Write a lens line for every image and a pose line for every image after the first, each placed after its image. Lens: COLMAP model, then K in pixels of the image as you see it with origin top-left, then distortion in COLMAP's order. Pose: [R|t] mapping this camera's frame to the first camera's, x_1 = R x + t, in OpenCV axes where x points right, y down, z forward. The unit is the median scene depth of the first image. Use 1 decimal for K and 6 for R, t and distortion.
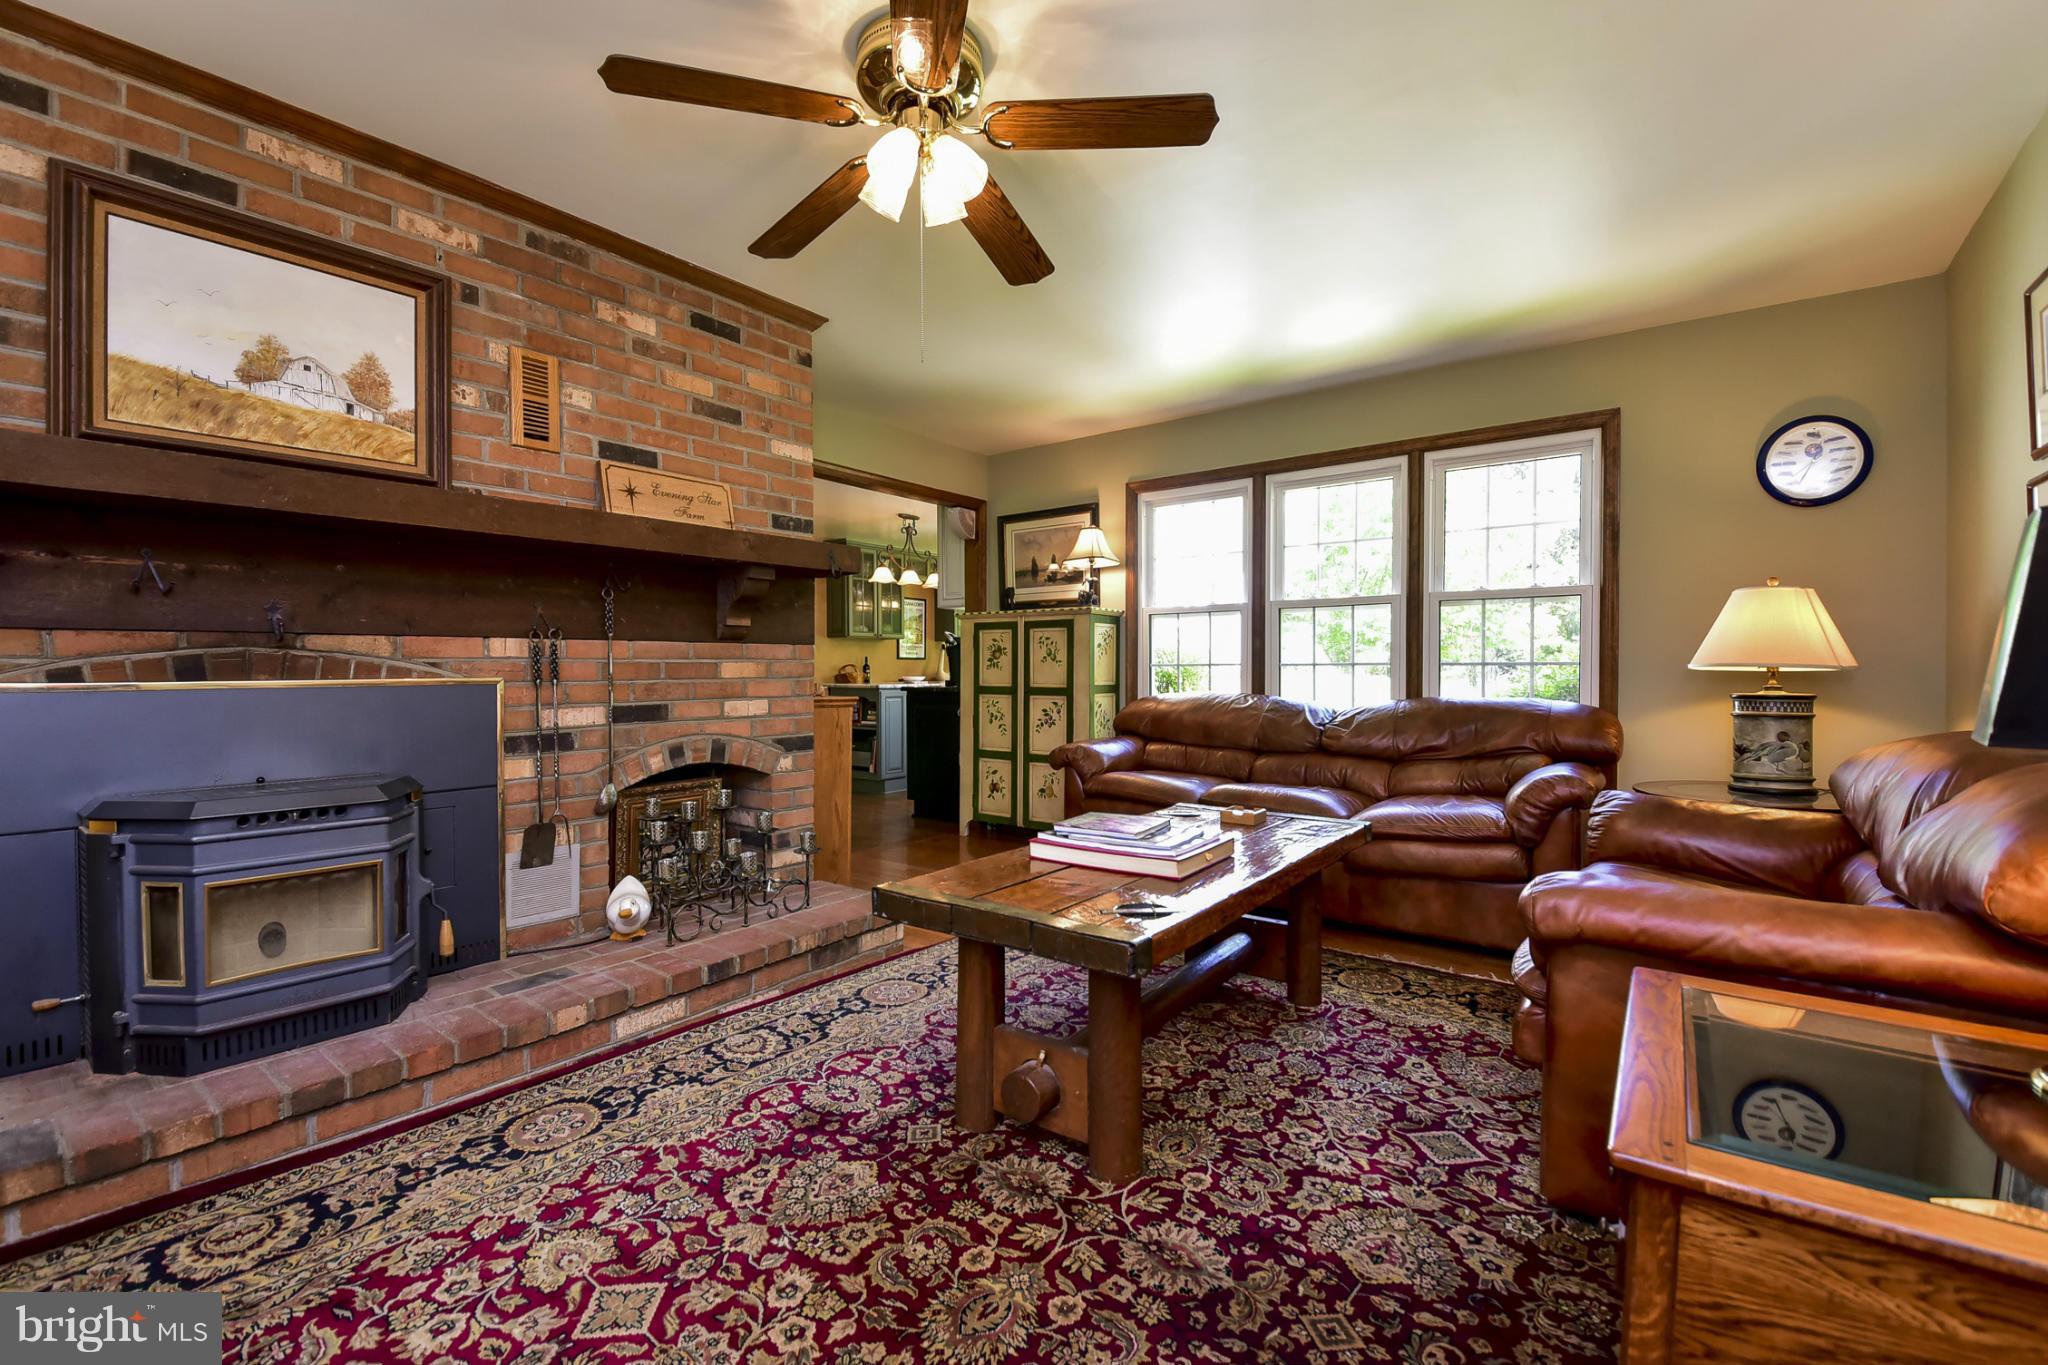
lens RADIAL K [[959.0, 0, 1028.6], [0, 959.0, 686.0], [0, 0, 1]] dist [0.002762, -0.016980]
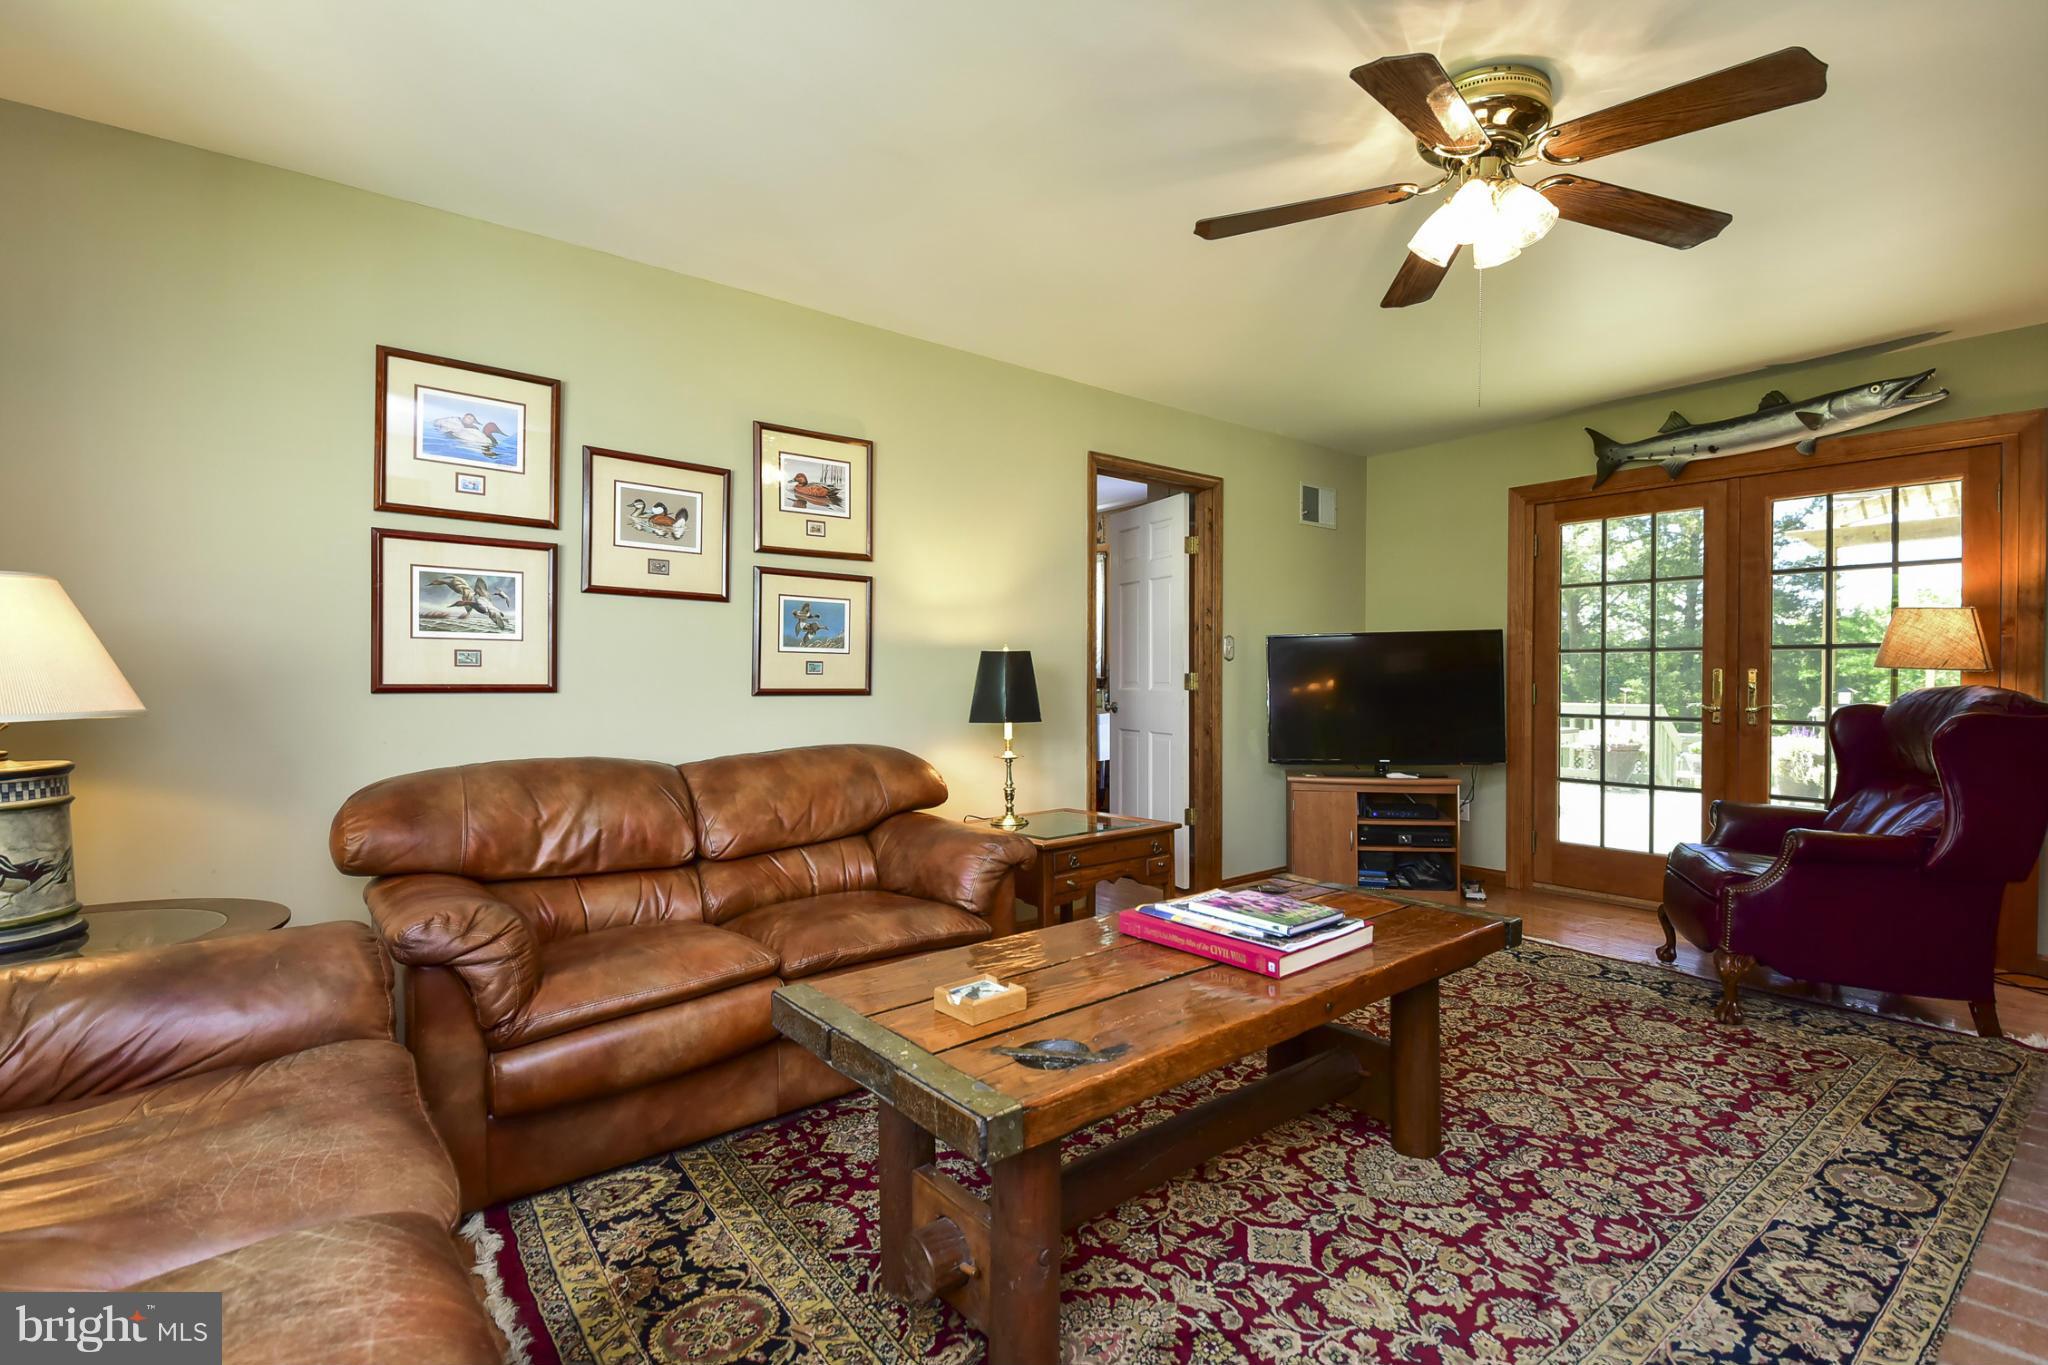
lens RADIAL K [[959.0, 0, 1028.6], [0, 959.0, 686.0], [0, 0, 1]] dist [0.002762, -0.016980]
pose [[-0.963804, -0.002964, 0.266594, 0.084350], [0.004351, 0.999630, 0.026845, -0.080361], [-0.266575, 0.027033, -0.963435, 2.288276]]
